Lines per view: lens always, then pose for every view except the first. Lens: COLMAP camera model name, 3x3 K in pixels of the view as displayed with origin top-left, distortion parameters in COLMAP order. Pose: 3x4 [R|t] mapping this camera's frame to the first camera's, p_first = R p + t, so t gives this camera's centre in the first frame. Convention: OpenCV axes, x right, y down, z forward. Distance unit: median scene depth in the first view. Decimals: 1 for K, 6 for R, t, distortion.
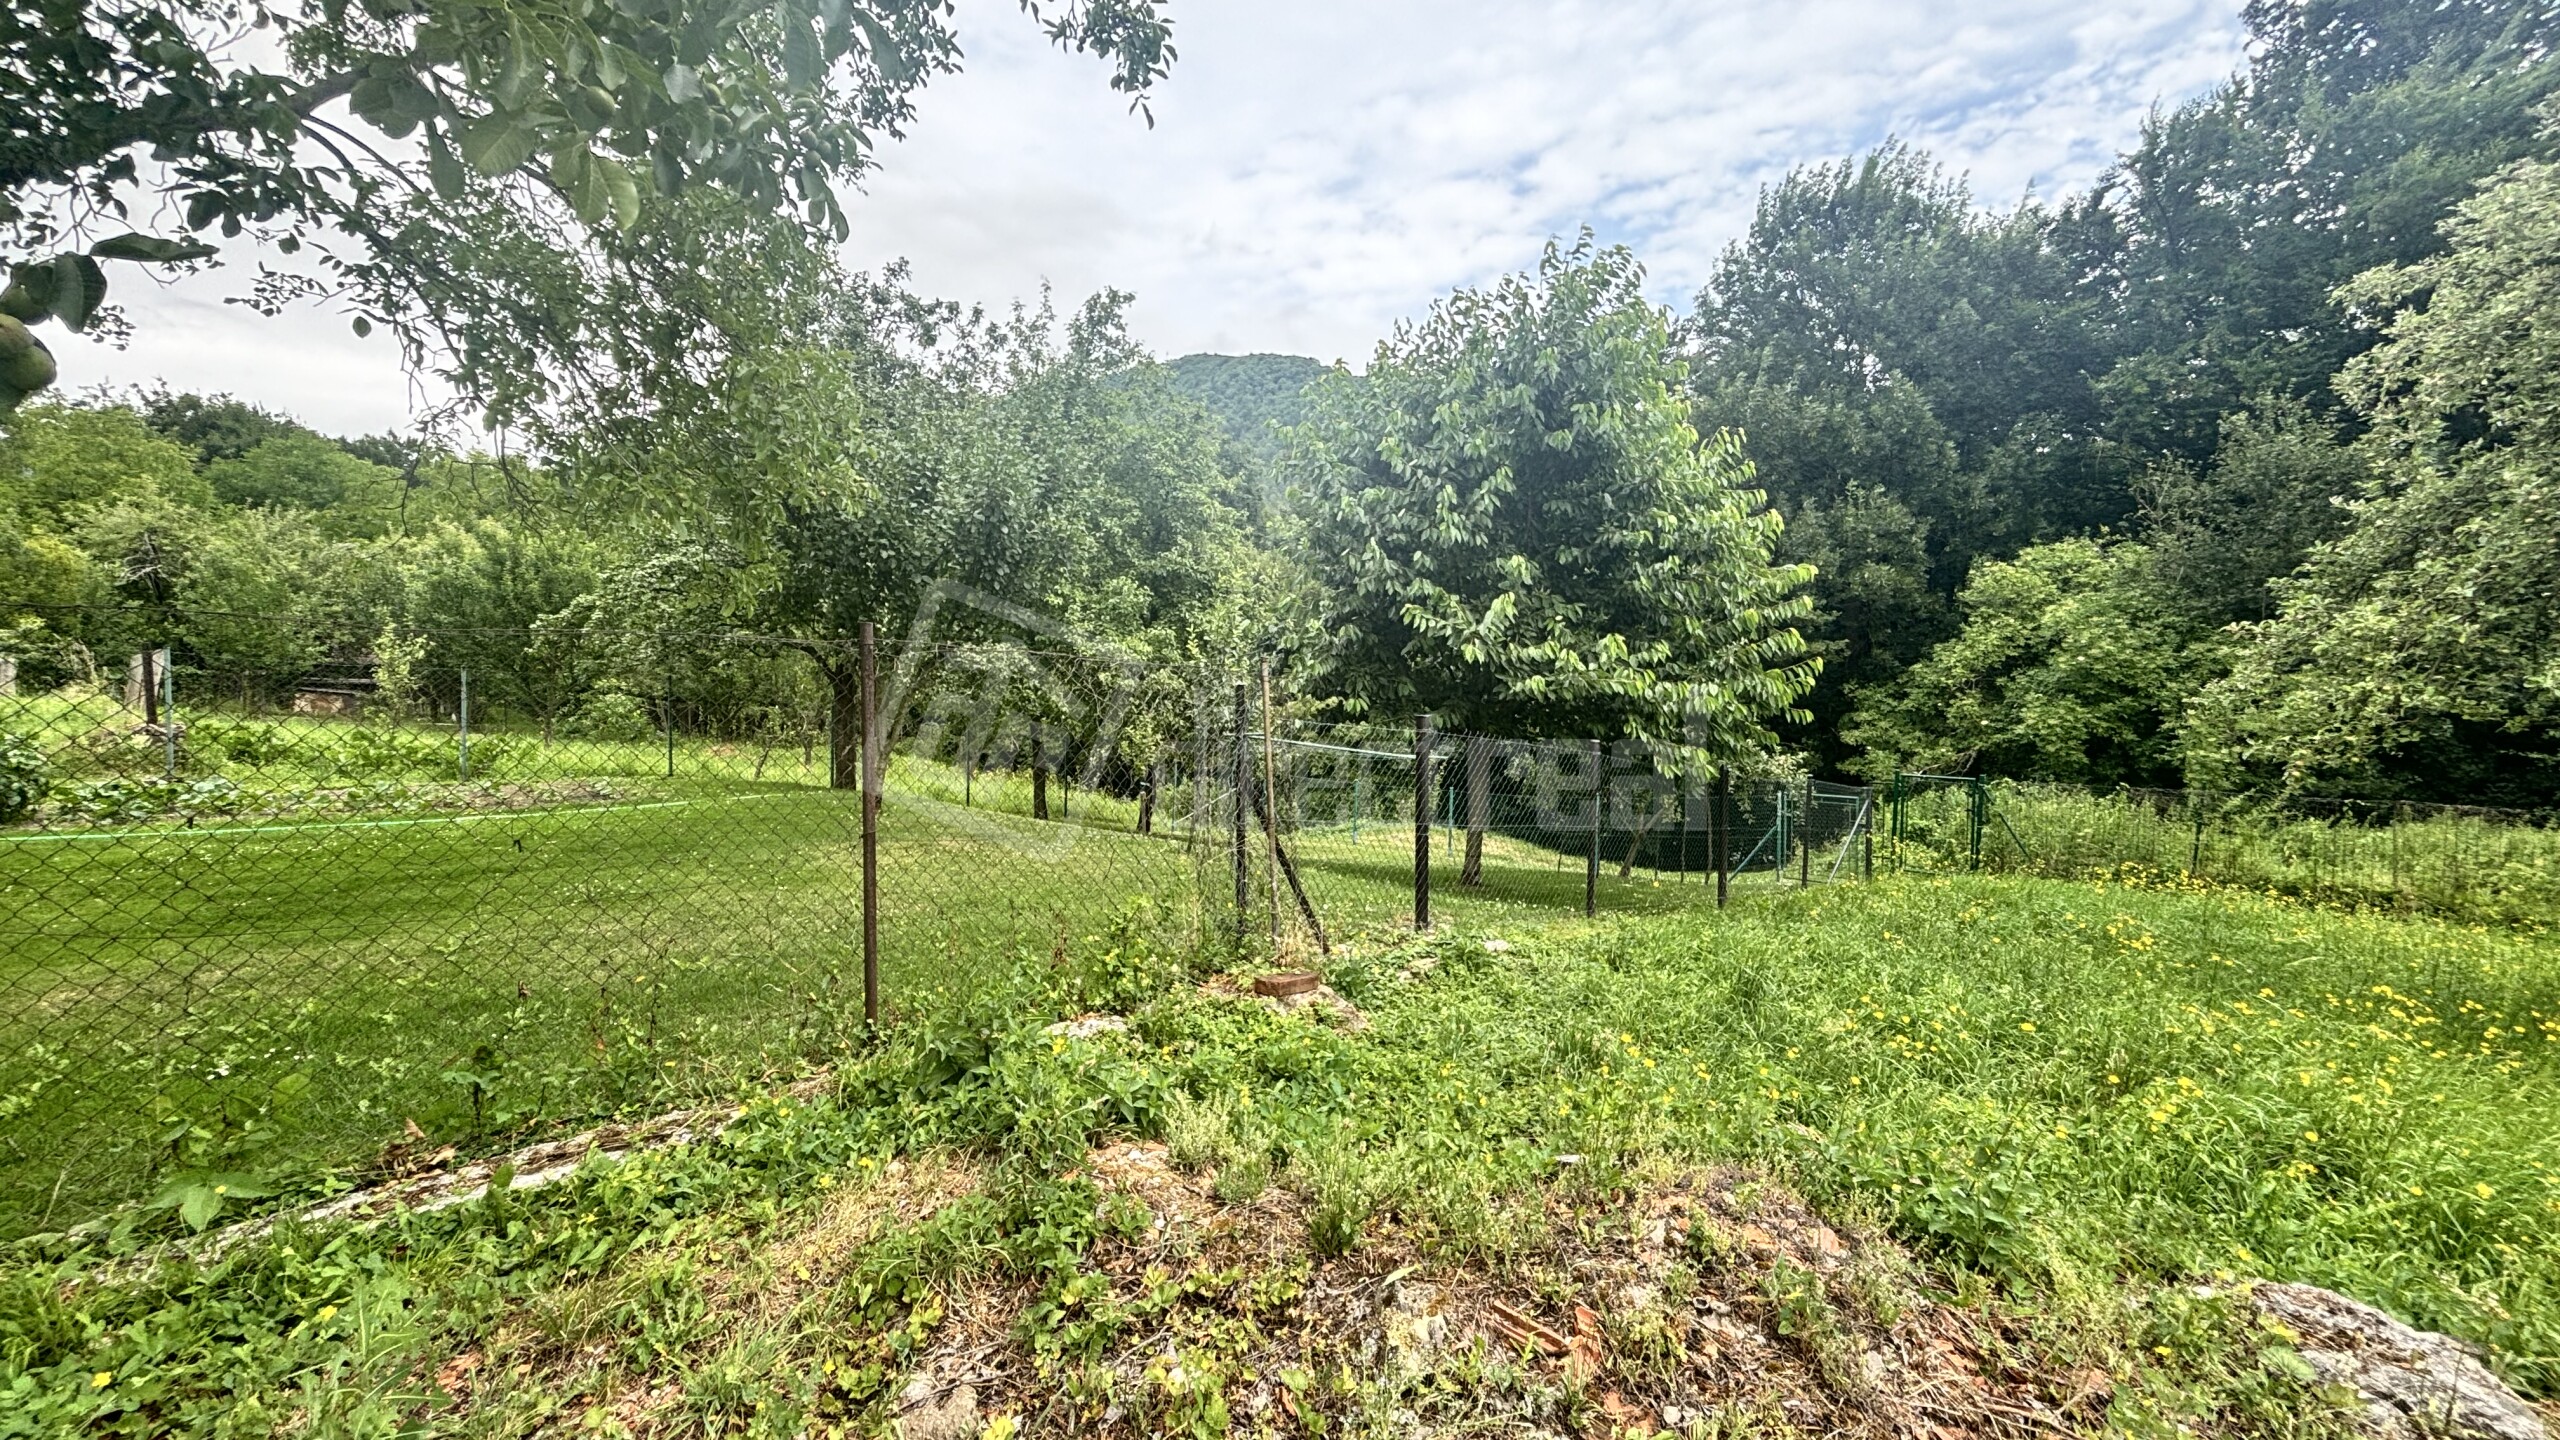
lens RADIAL K [[1033.8, 0, 1285.8], [0, 1033.8, 711.6], [0, 0, 1]] dist [-0.000283, -0.001390]
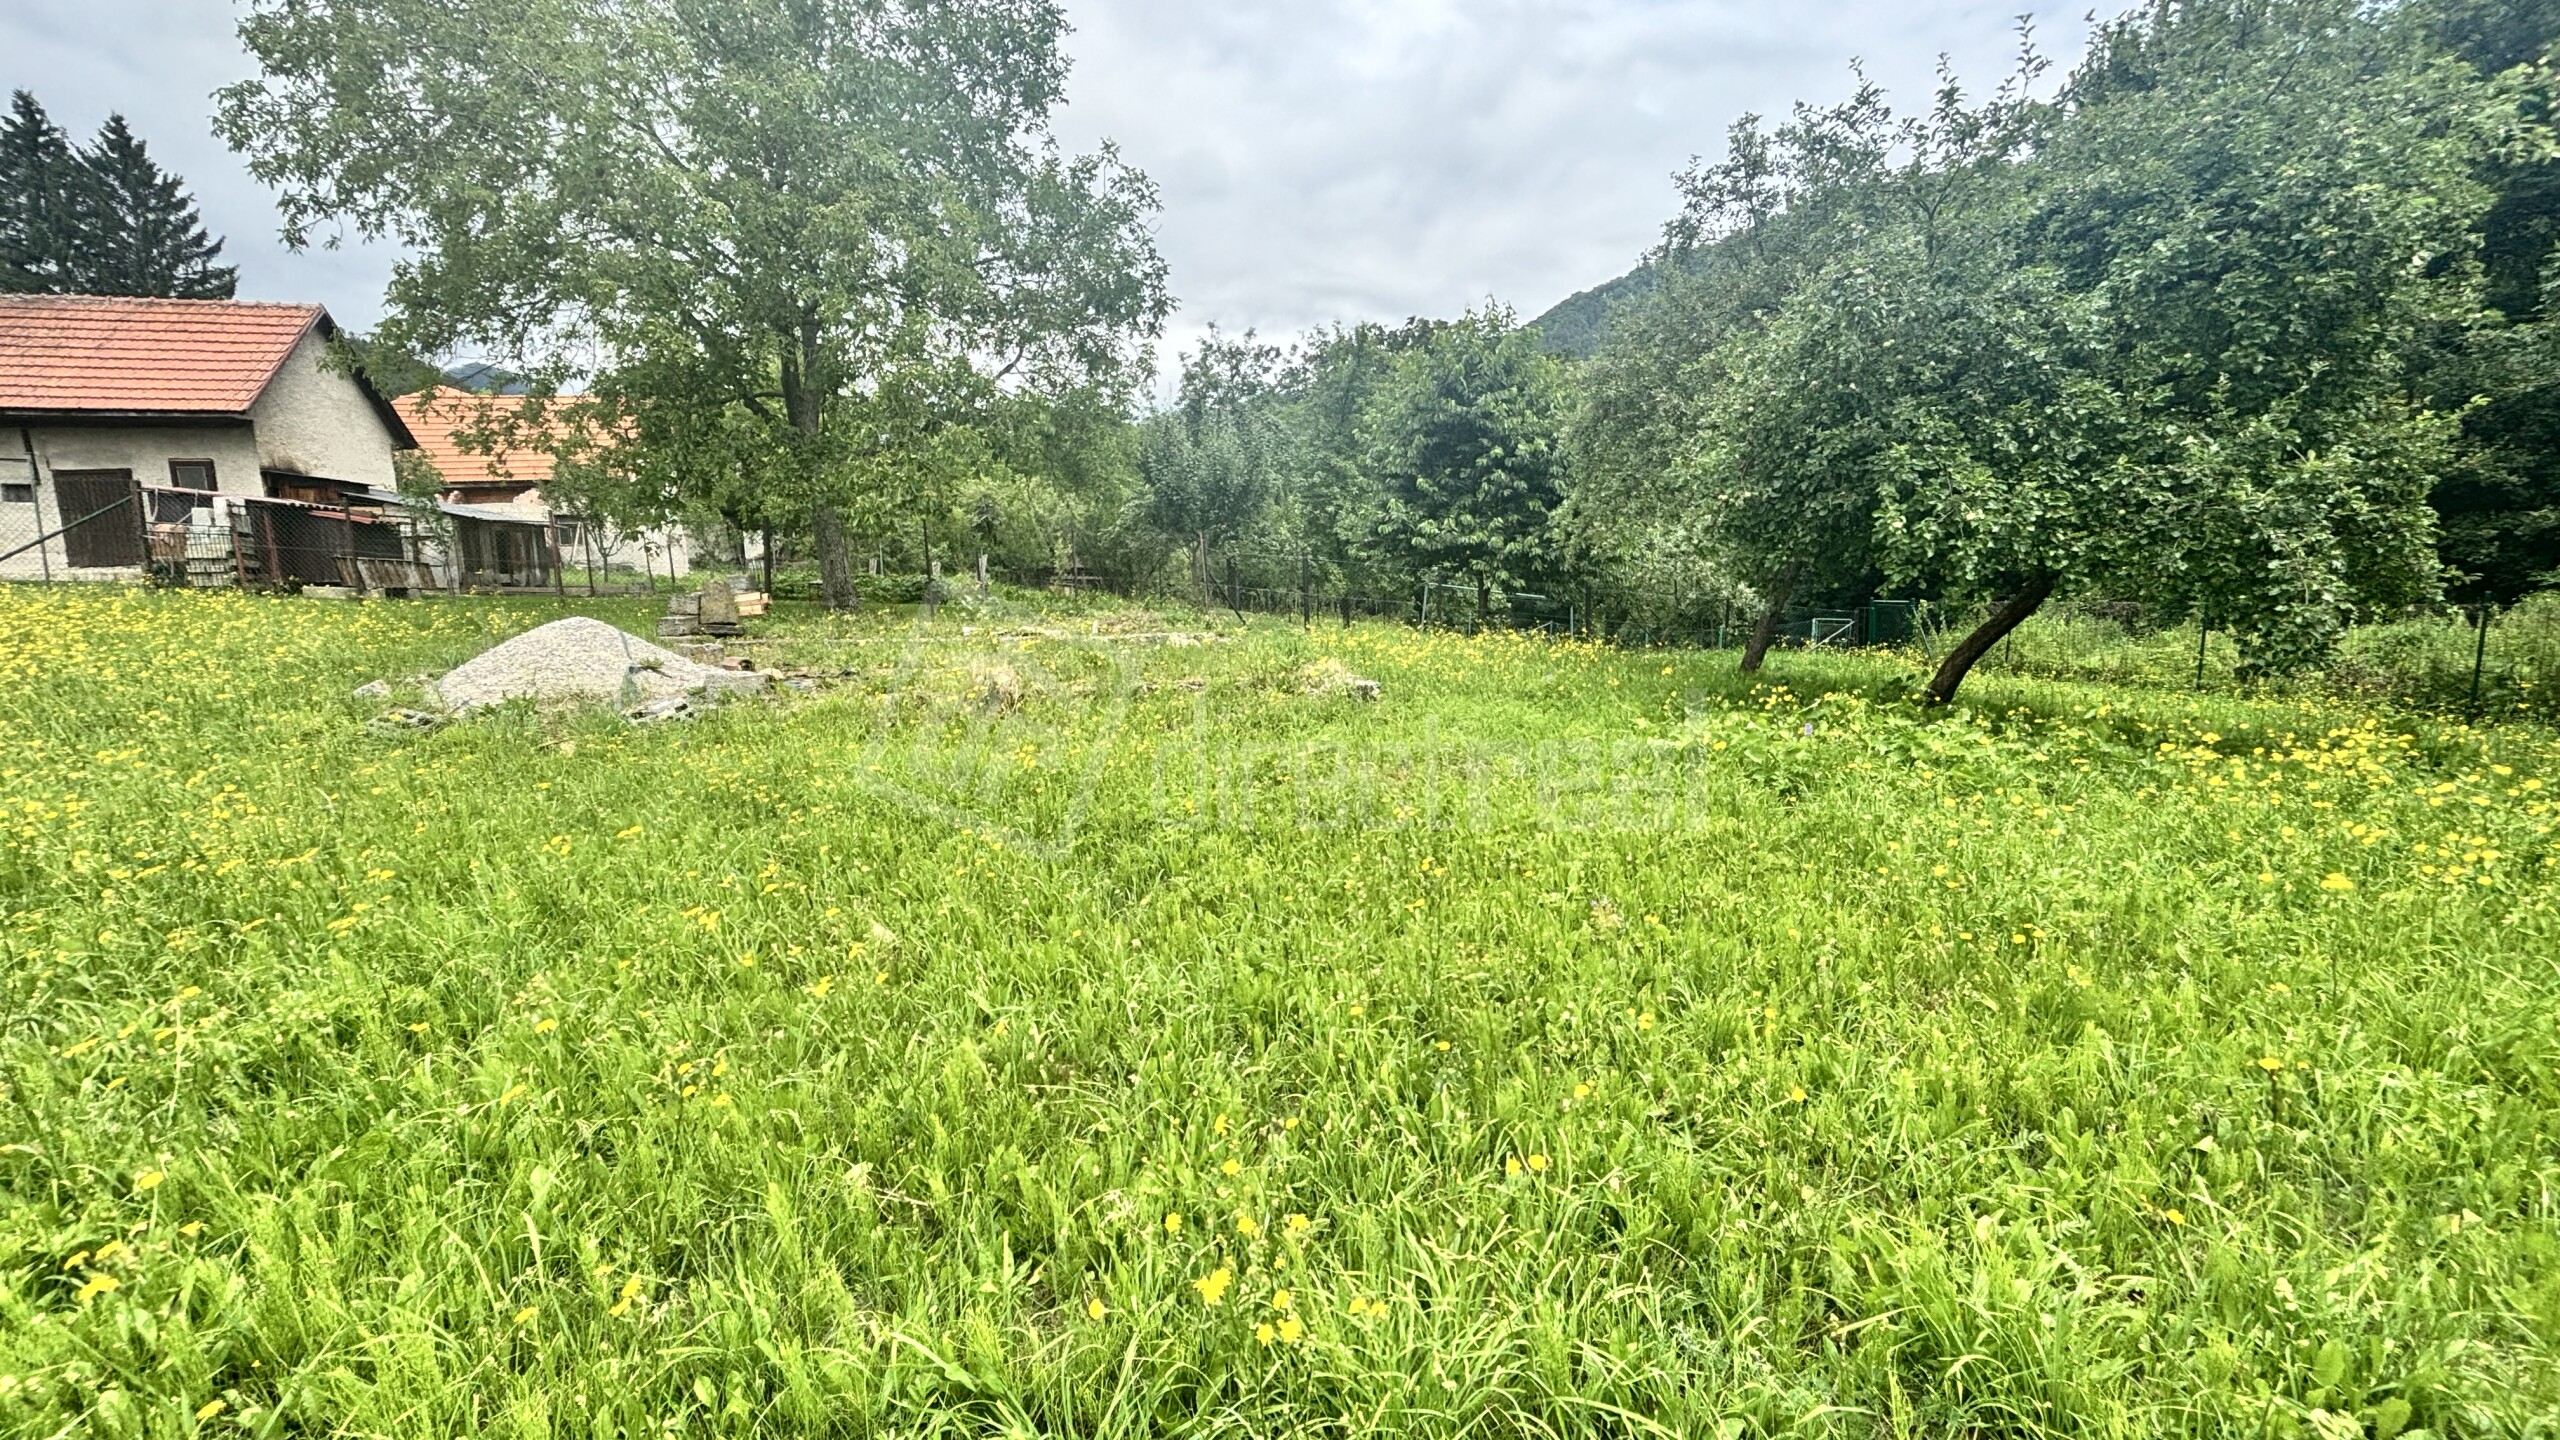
lens RADIAL K [[1033.8, 0, 1287.1], [0, 1033.8, 724.6], [0, 0, 1]] dist [-0.000283, -0.001390]
pose [[0.844336, 0.054924, -0.532992, 0.674472], [0.001582, 0.994472, 0.104986, 0.073117], [0.535812, -0.089486, 0.839582, -0.559362]]
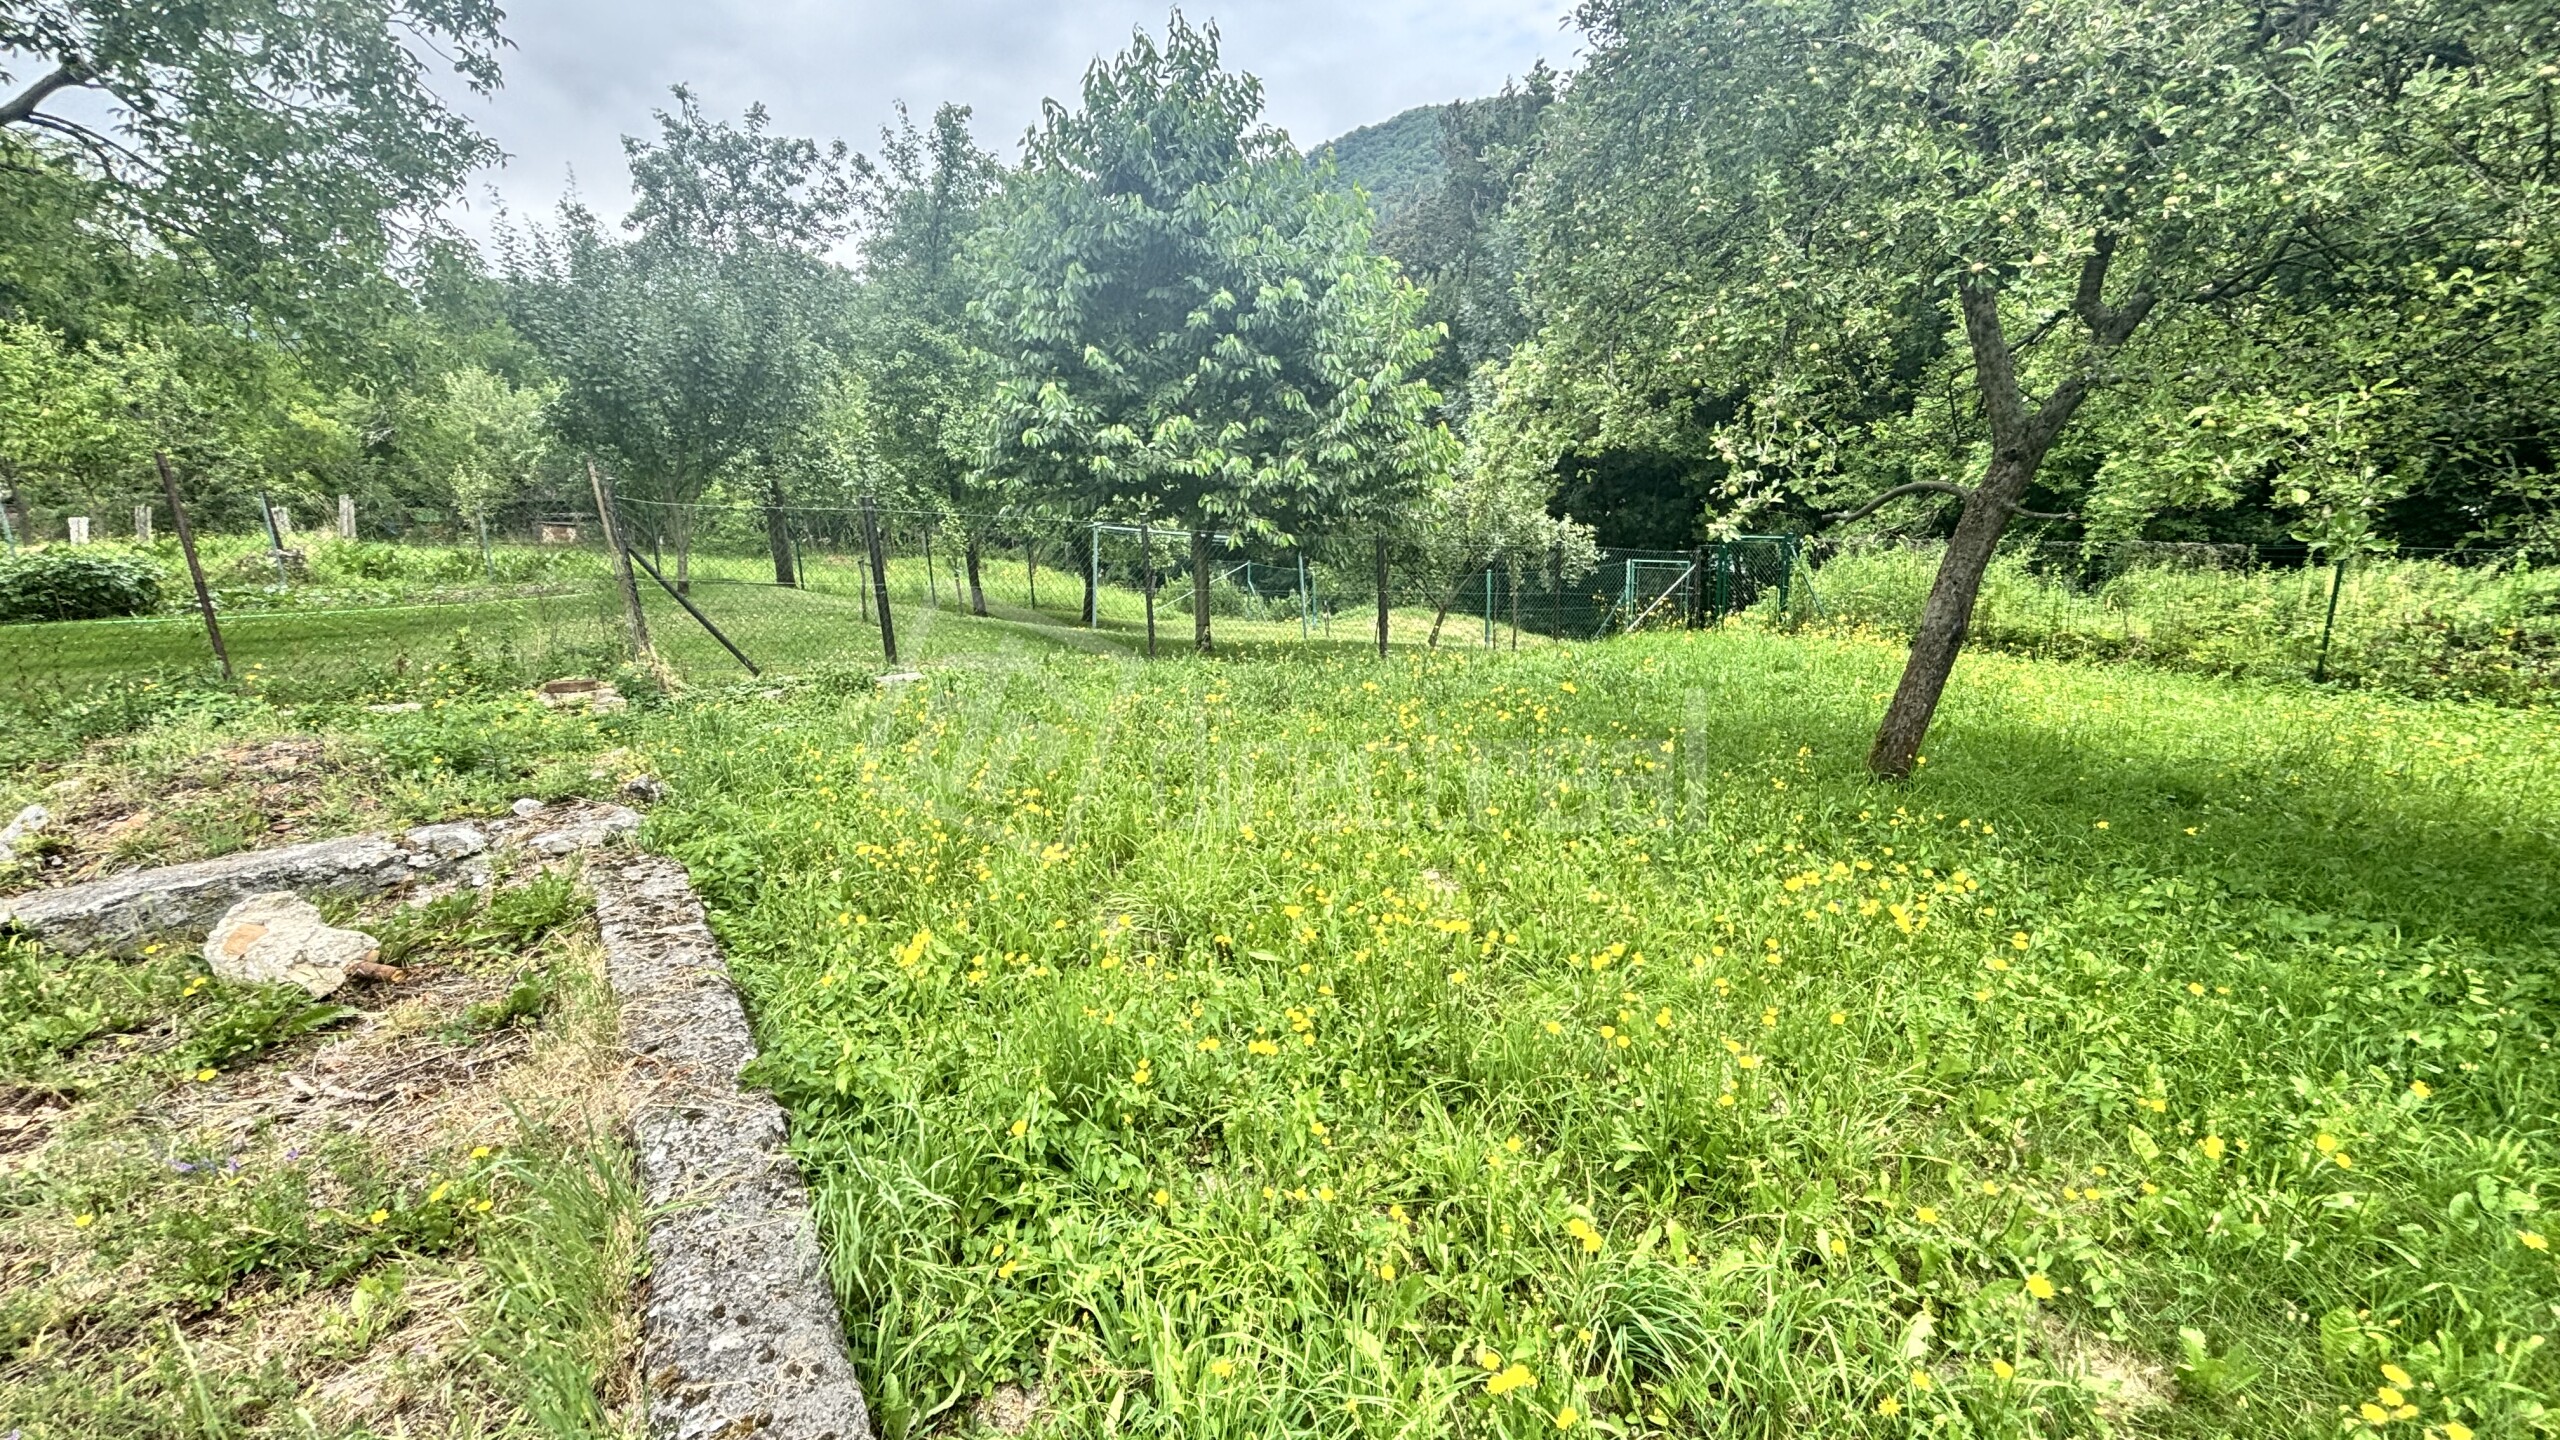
lens RADIAL K [[1033.8, 0, 1287.7], [0, 1033.8, 723.9], [0, 0, 1]] dist [-0.000283, -0.001390]
pose [[0.975252, 0.000097, -0.221096, 0.408741], [0.044297, 0.979638, 0.195823, 0.022768], [0.216613, -0.200771, 0.955390, -0.070862]]
